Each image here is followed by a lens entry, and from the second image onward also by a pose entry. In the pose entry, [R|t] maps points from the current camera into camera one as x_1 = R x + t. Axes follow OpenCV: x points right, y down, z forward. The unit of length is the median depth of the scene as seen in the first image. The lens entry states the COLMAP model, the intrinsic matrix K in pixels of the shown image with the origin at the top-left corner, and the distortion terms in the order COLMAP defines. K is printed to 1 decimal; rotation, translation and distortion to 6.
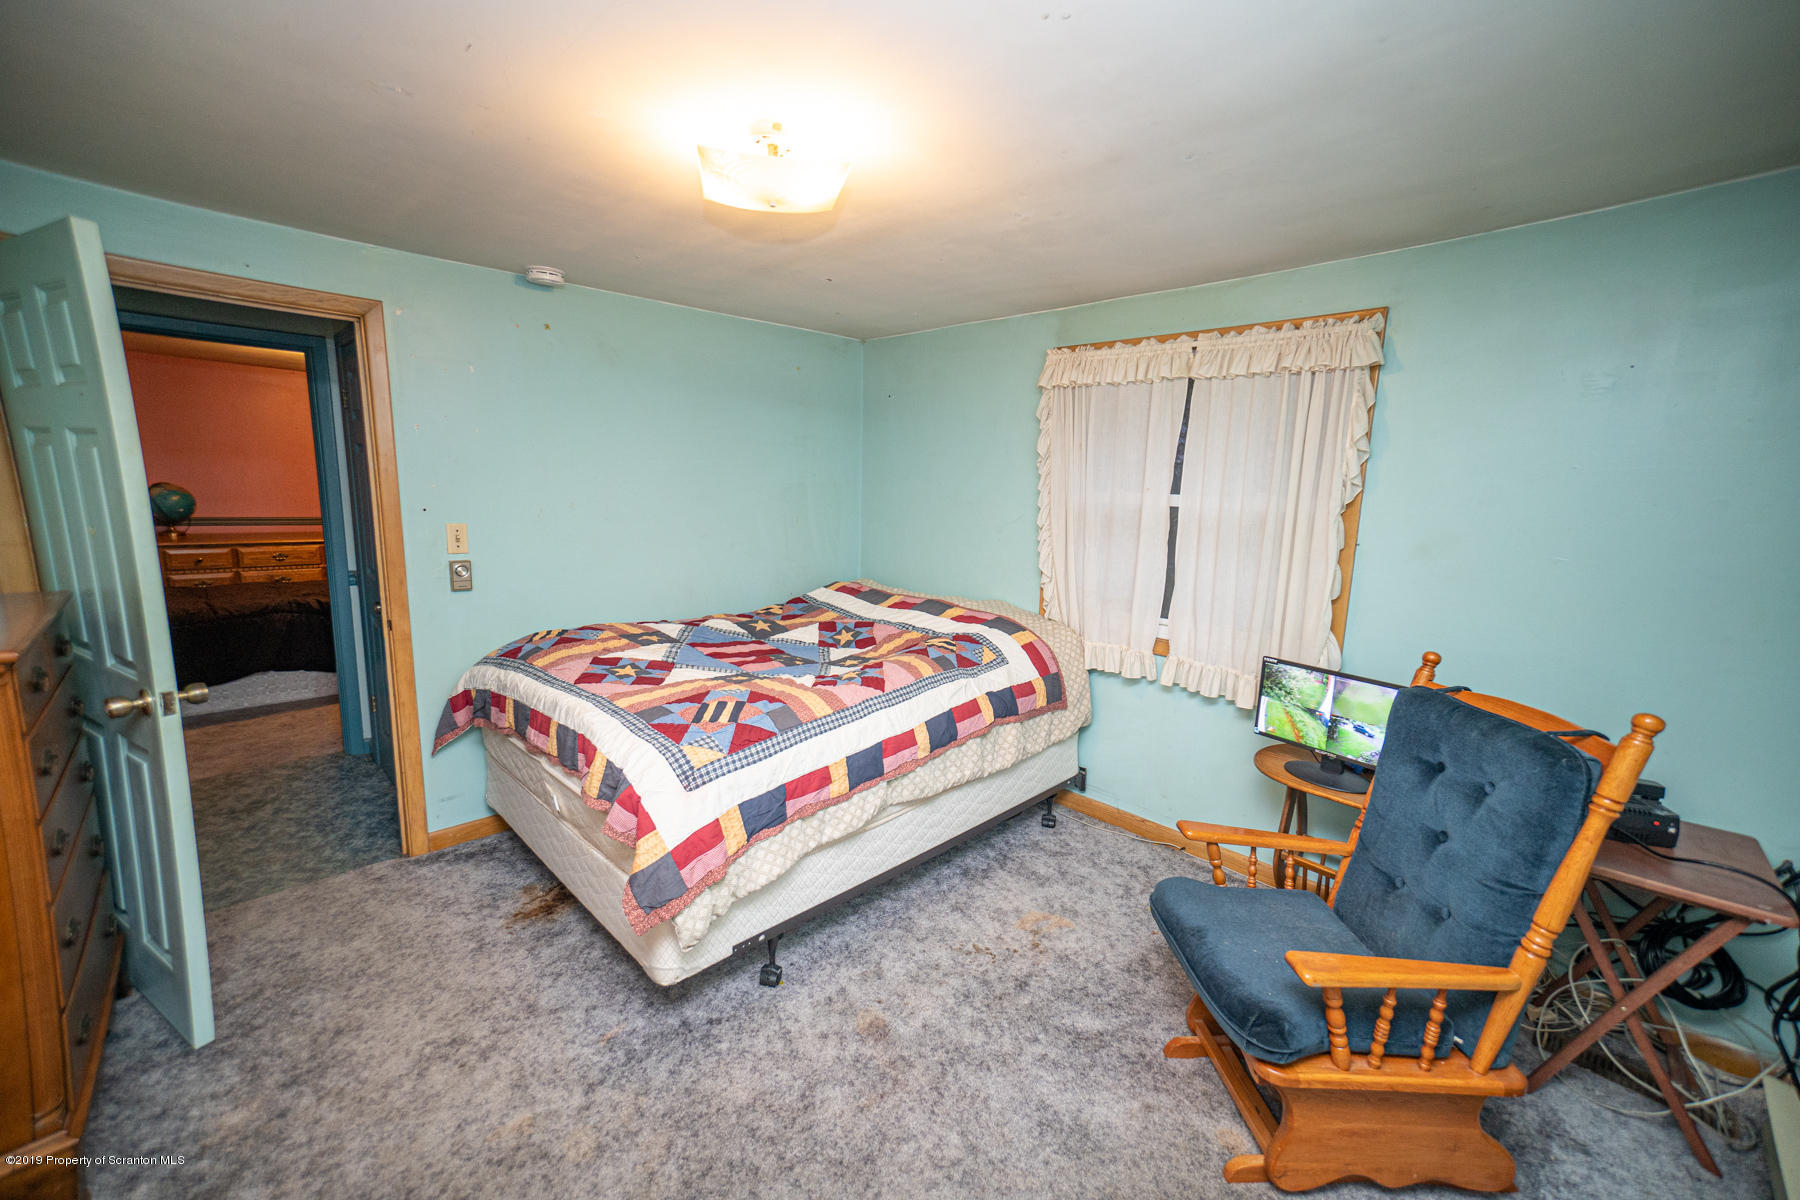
lens RADIAL K [[767.6, 0, 900.0], [0, 767.6, 600.0], [0, 0, 1]] dist [0.045209, 0.000940]
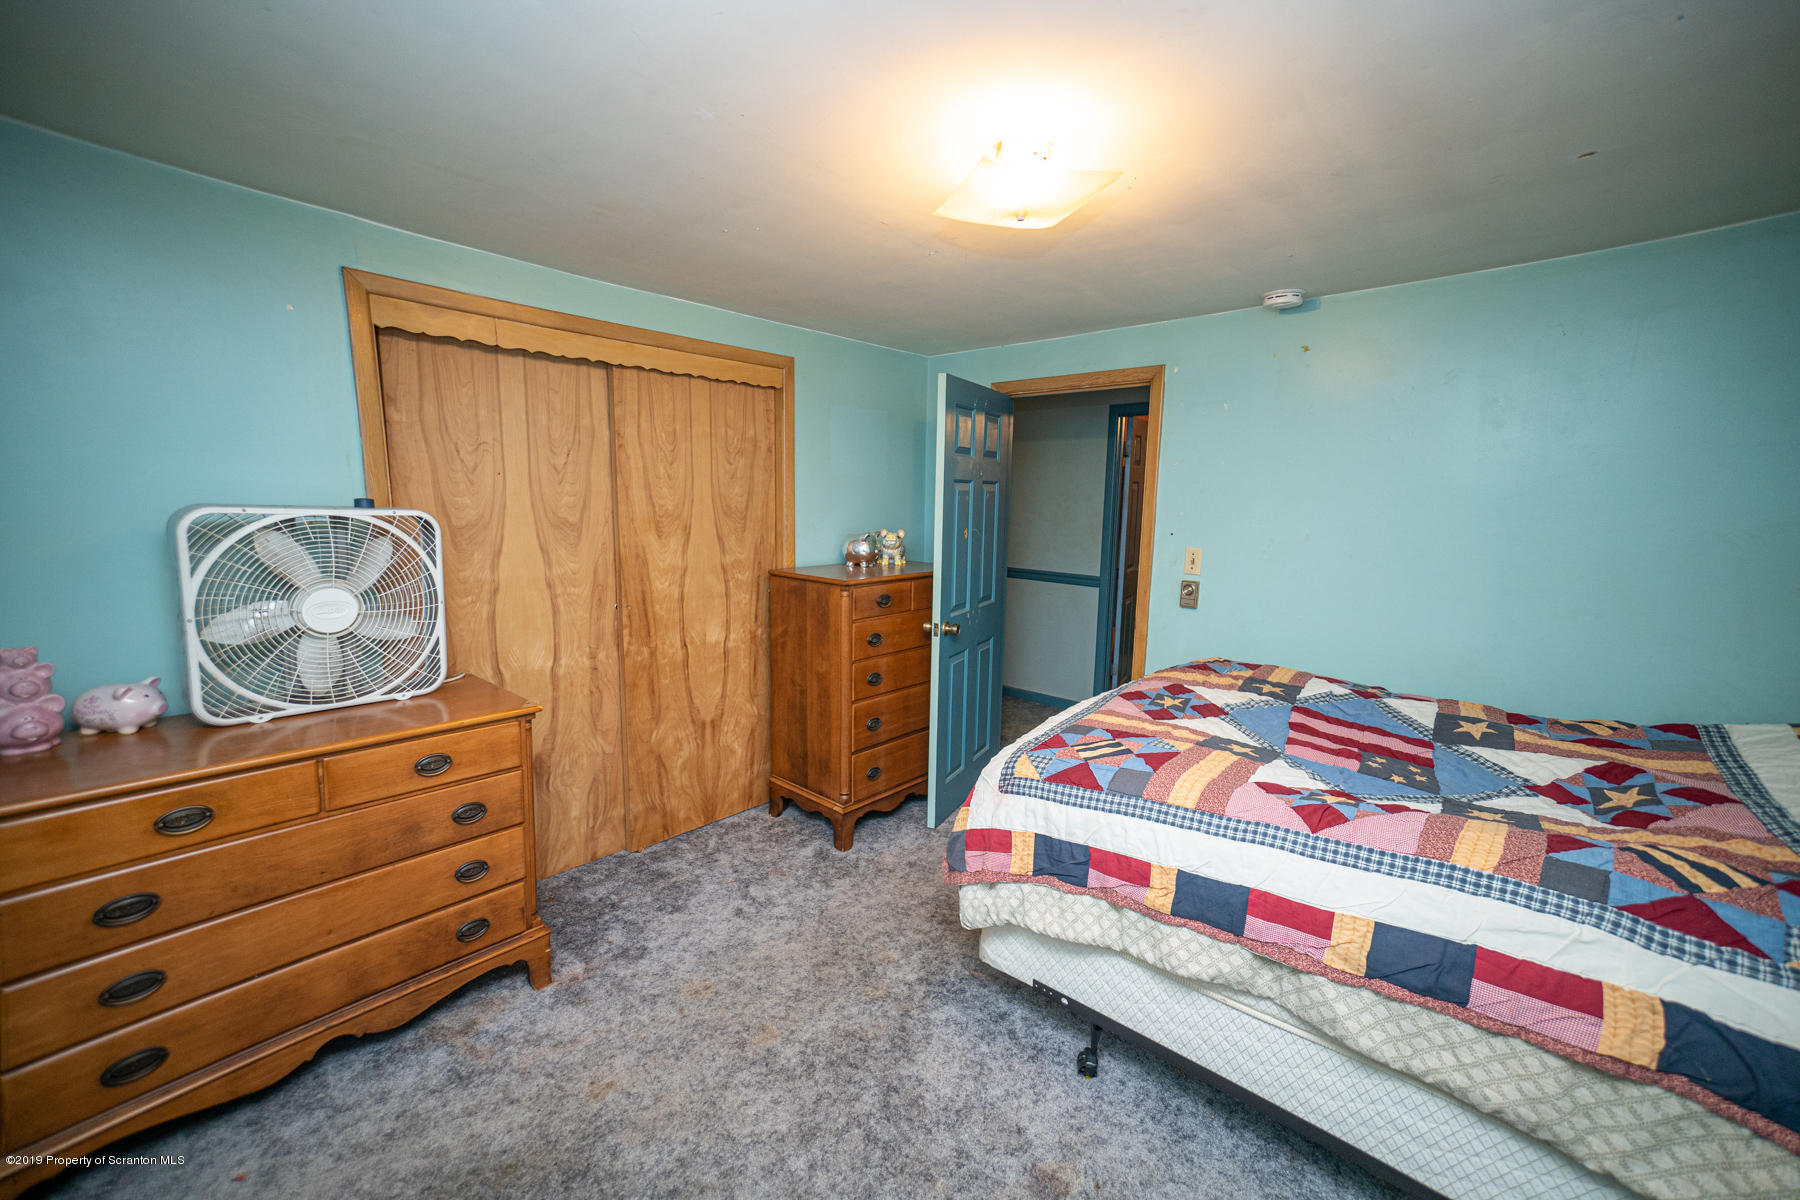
lens RADIAL K [[767.6, 0, 900.0], [0, 767.6, 600.0], [0, 0, 1]] dist [0.045209, 0.000940]
pose [[0.048441, 0.117486, -0.991892, 0.619125], [-0.172311, 0.979152, 0.107562, -0.085213], [0.983851, 0.165704, 0.067676, 0.621664]]
